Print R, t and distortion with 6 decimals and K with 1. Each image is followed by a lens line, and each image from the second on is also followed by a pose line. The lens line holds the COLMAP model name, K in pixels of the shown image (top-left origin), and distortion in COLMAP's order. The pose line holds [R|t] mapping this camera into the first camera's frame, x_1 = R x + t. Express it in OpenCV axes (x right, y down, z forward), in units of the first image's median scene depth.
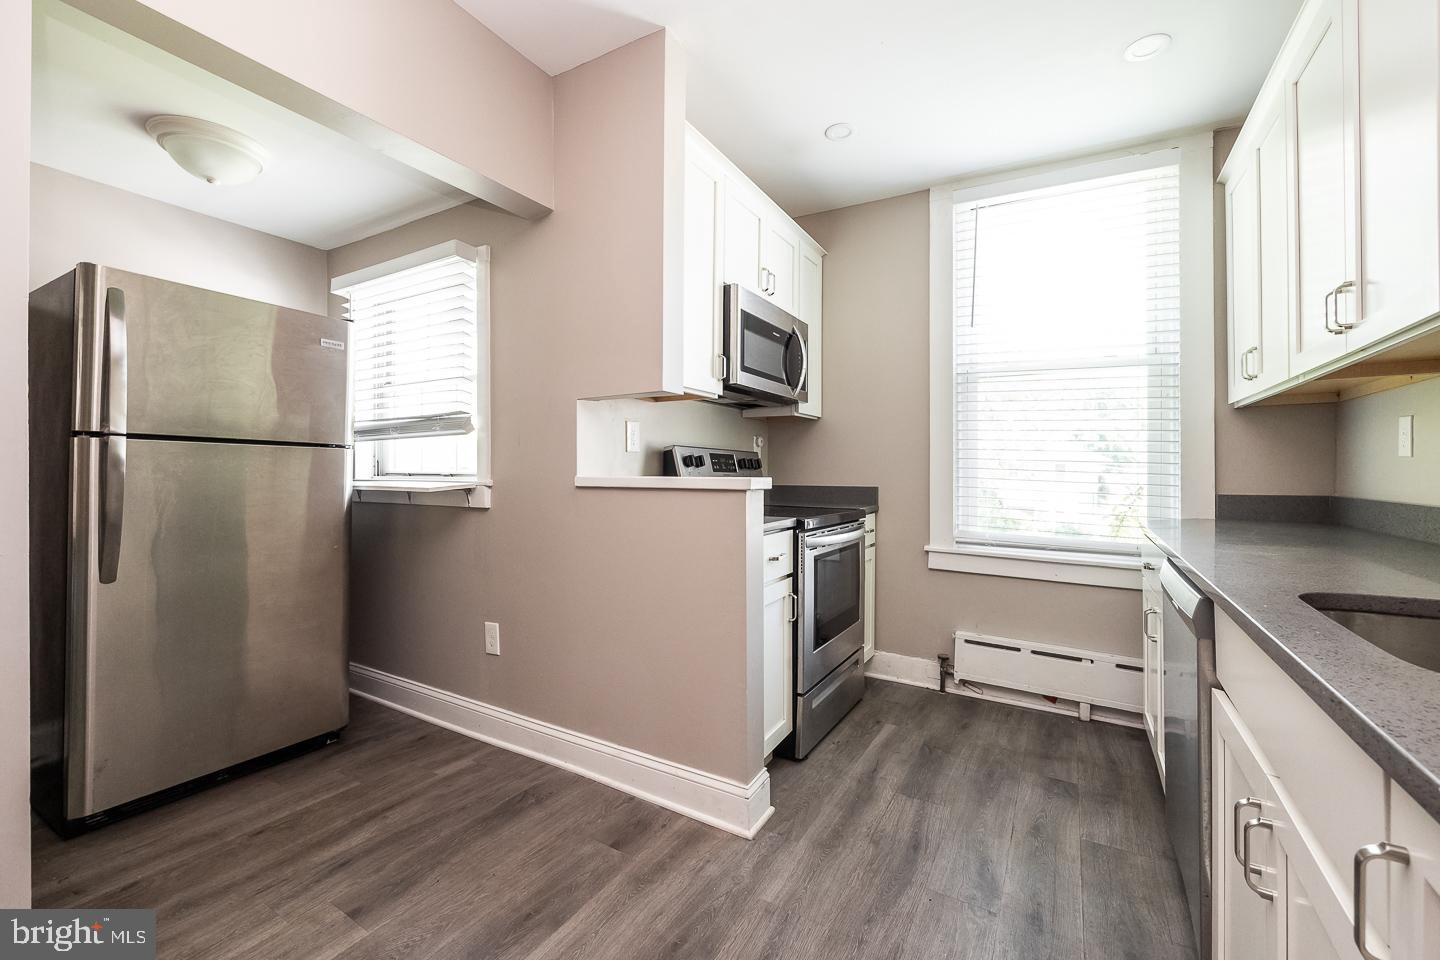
lens RADIAL K [[585.5, 0, 717.8], [0, 585.5, 472.0], [0, 0, 1]] dist [-0.004442, 0.001130]
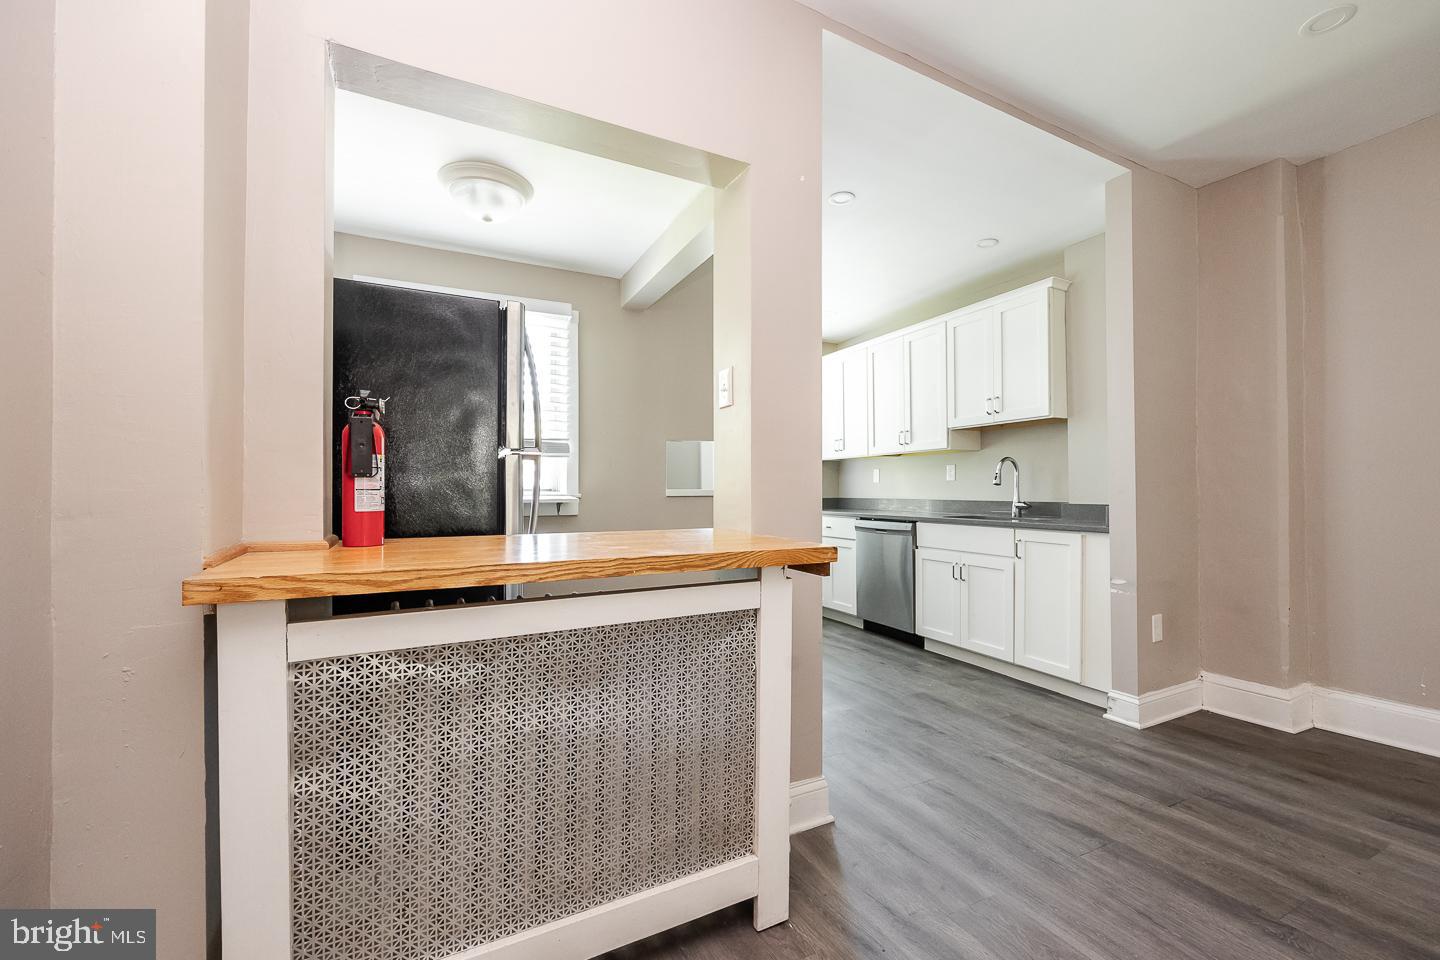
lens RADIAL K [[585.5, 0, 718.1], [0, 585.5, 489.5], [0, 0, 1]] dist [-0.004442, 0.001130]
pose [[0.548150, -0.000135, 0.836380, -1.194416], [0.006231, 0.999973, -0.003922, 0.010355], [-0.836357, 0.007361, 0.548136, 0.032645]]
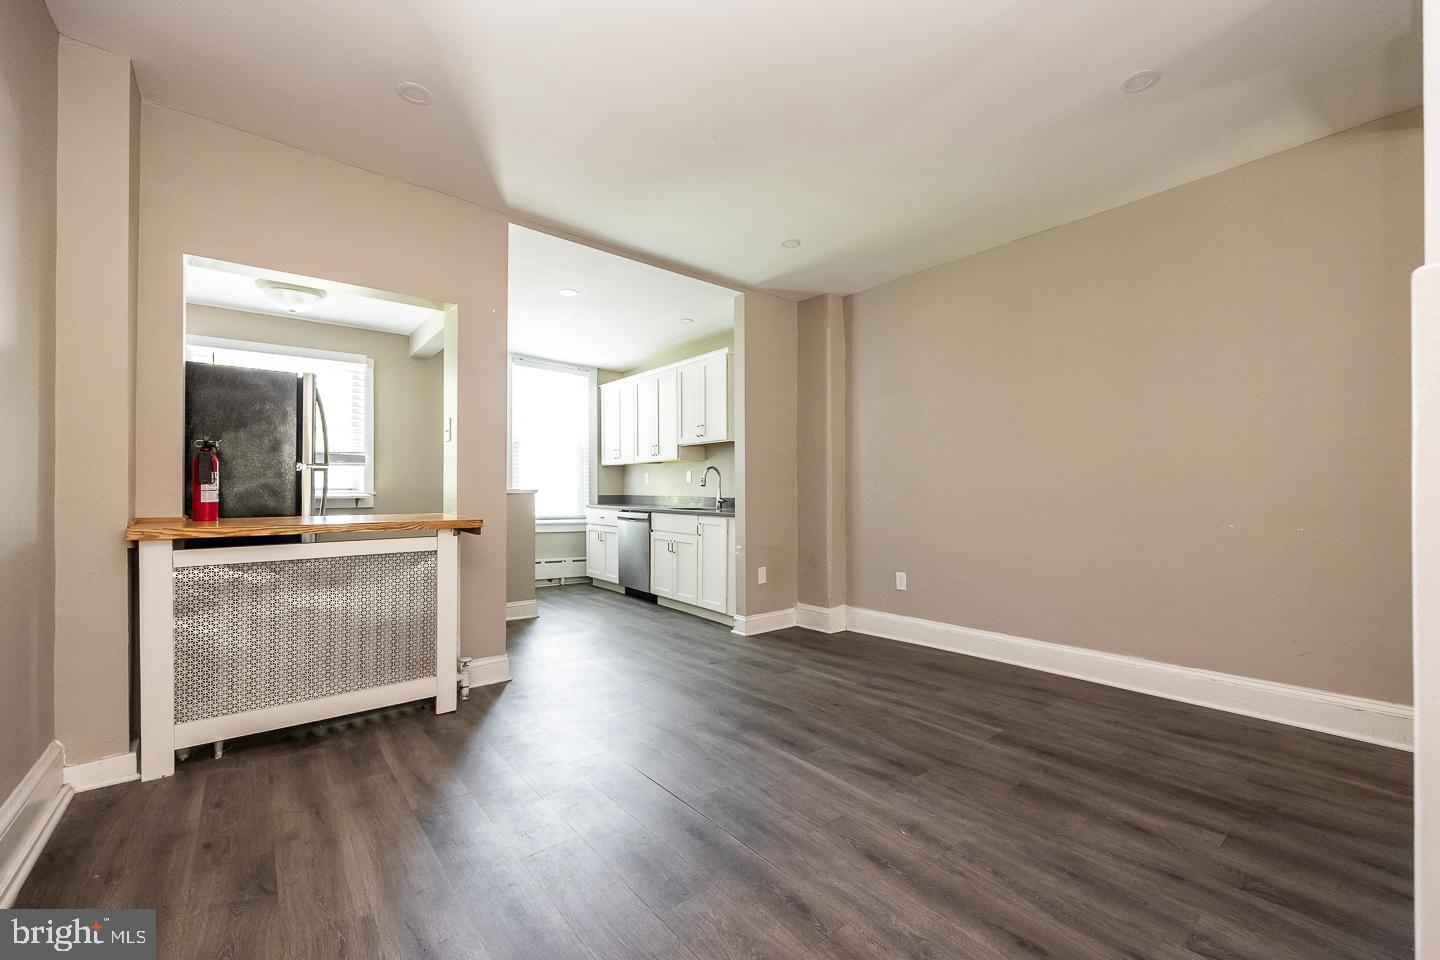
lens RADIAL K [[585.5, 0, 718.4], [0, 585.5, 485.7], [0, 0, 1]] dist [-0.004442, 0.001130]
pose [[0.355934, 0.002958, 0.934506, -1.529606], [0.003960, 0.999981, -0.004674, 0.006825], [-0.934503, 0.005364, 0.355916, -0.548355]]
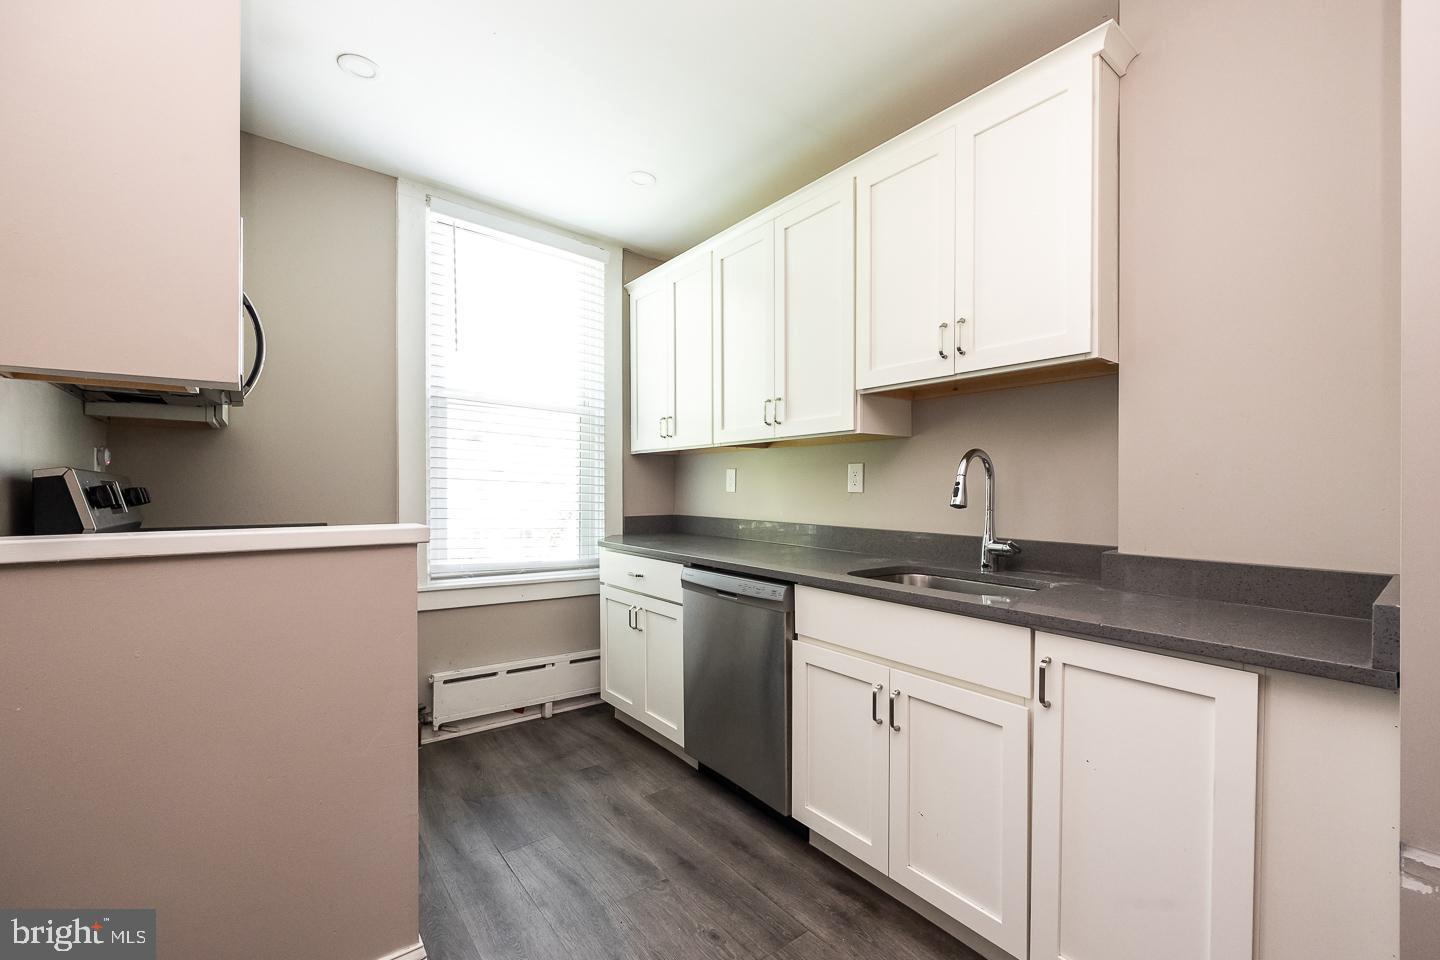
lens RADIAL K [[607.5, 0, 723.7], [0, 607.5, 497.6], [0, 0, 1]] dist [0.004393, 0.000584]
pose [[0.360142, -0.015290, 0.932772, -0.359370], [0.000910, 0.999871, 0.016039, -0.026390], [-0.932897, -0.004928, 0.360109, 0.251517]]
